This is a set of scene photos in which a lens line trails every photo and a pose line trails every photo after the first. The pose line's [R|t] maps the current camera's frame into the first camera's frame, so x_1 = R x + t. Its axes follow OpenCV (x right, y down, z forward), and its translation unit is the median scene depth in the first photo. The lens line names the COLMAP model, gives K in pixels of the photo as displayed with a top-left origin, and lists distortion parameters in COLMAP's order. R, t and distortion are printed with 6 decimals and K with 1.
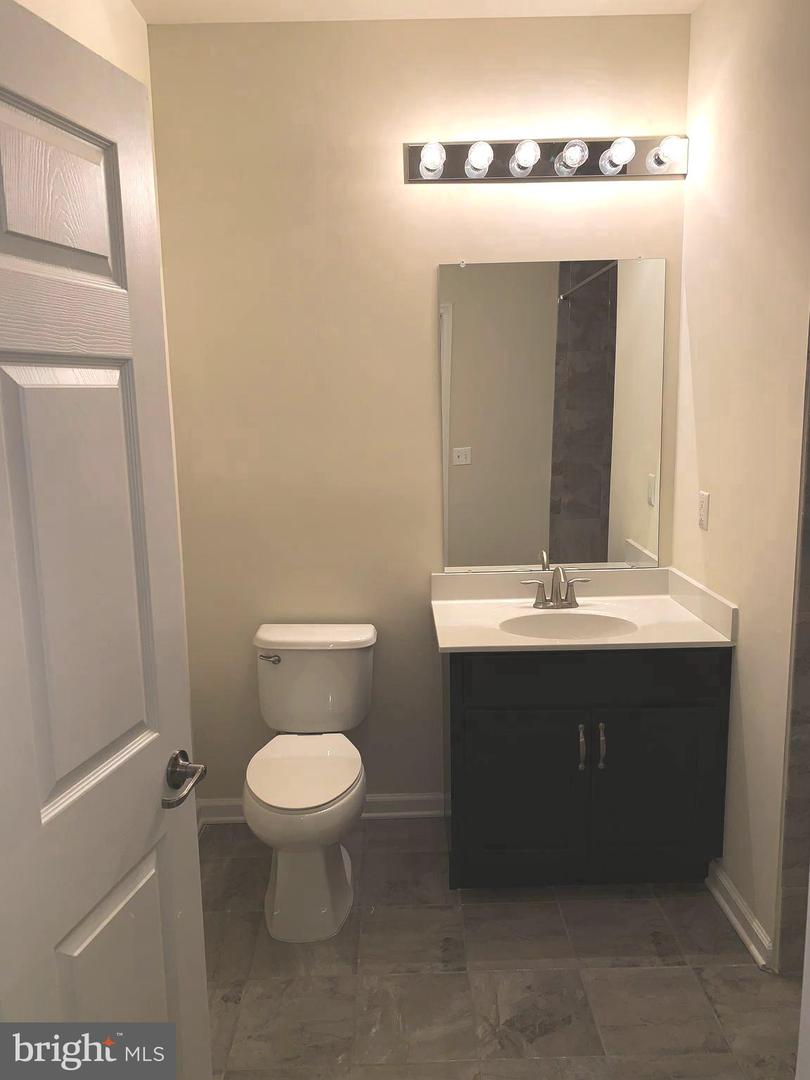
lens RADIAL K [[818.4, 0, 408.2], [0, 818.4, 540.9], [0, 0, 1]] dist [0.046261, -0.058465]
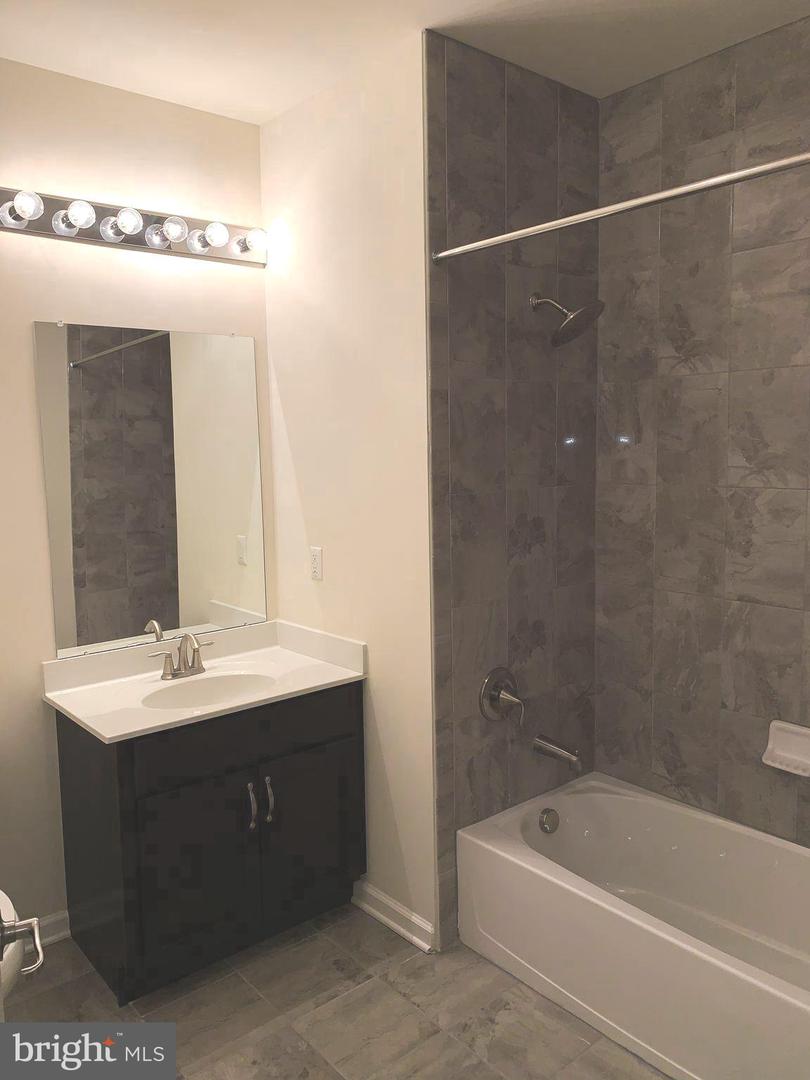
lens RADIAL K [[818.4, 0, 401.1], [0, 818.4, 549.2], [0, 0, 1]] dist [0.046261, -0.058465]
pose [[0.780350, -0.076137, 0.620690, -0.237657], [0.121140, 0.992164, -0.030597, -0.008074], [-0.613497, 0.099067, 0.783459, 0.059551]]
